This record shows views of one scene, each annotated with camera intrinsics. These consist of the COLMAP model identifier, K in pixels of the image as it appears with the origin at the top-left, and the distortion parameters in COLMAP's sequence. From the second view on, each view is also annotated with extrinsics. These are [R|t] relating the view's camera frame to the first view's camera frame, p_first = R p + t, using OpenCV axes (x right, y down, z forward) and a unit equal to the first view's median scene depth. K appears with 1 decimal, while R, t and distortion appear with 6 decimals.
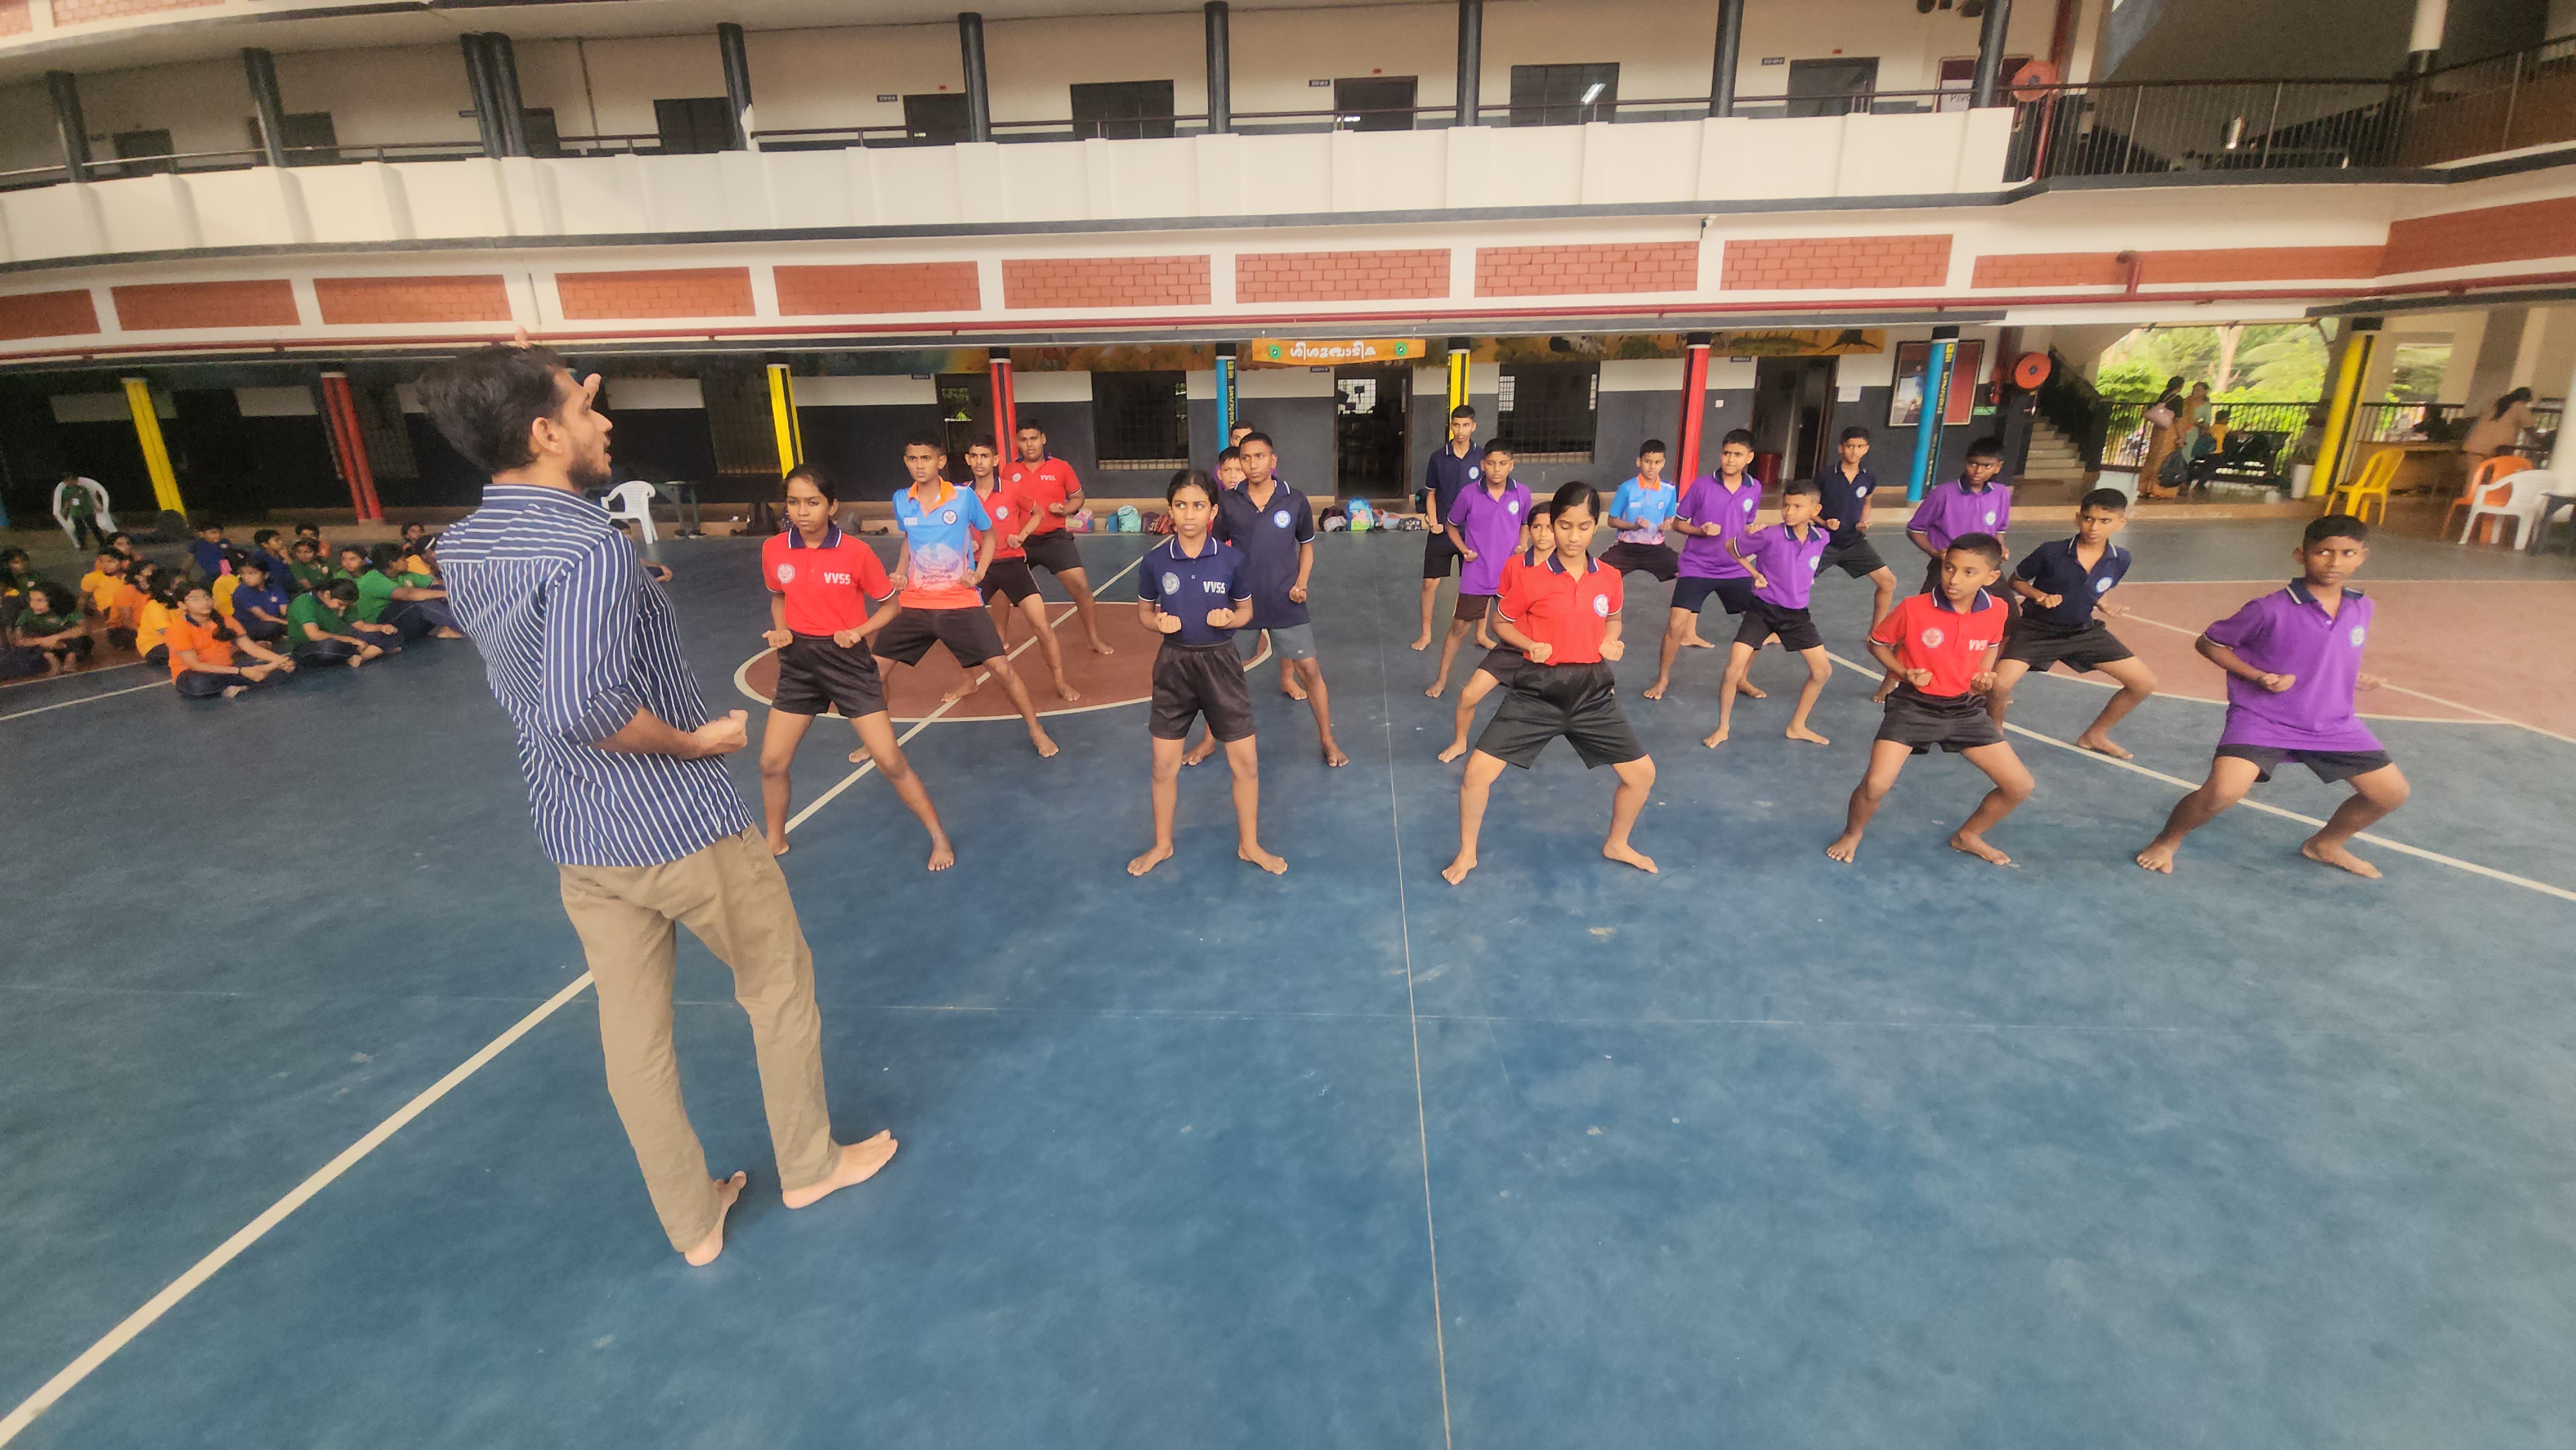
lens RADIAL K [[1038.0, 0, 1288.0], [0, 1038.0, 725.0], [0, 0, 1]] dist [0.011615, -0.006423]
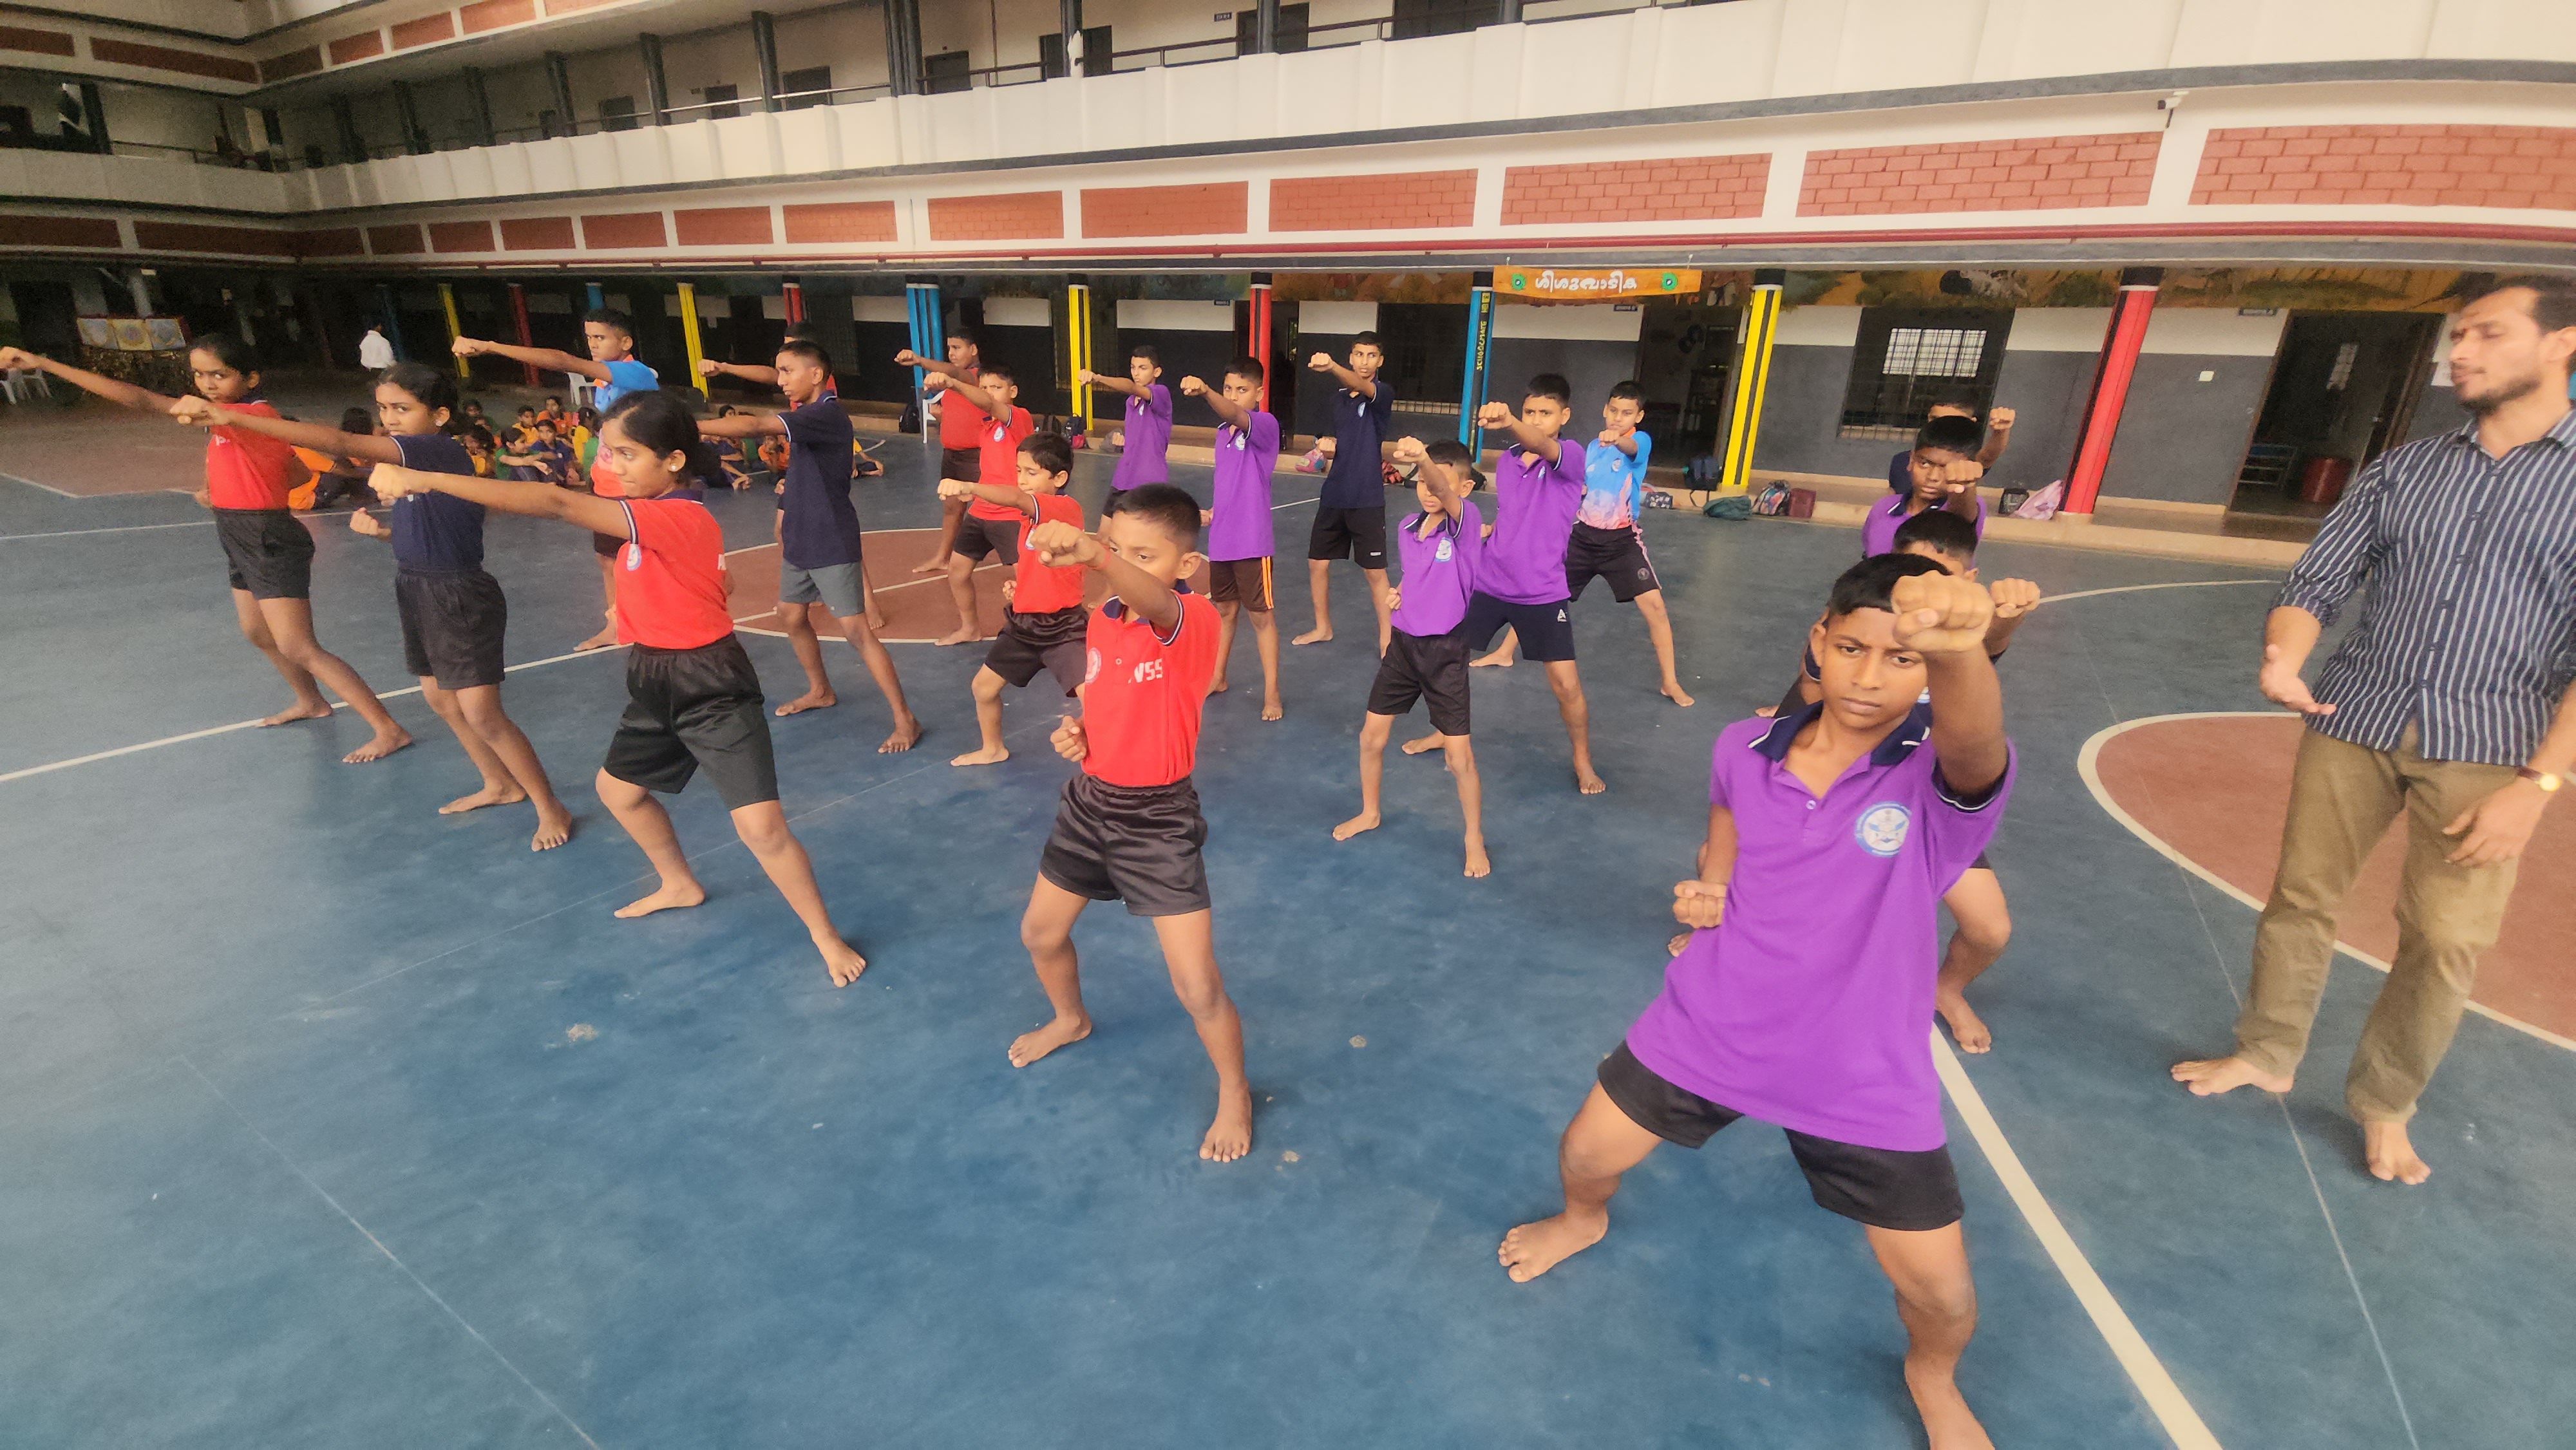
lens RADIAL K [[1038.0, 0, 1288.0], [0, 1038.0, 725.0], [0, 0, 1]] dist [0.011615, -0.006423]
pose [[0.888815, 0.198609, -0.412993, 0.240576], [-0.178361, 0.980070, 0.087461, -0.039395], [0.422133, -0.004075, 0.906525, 0.132664]]
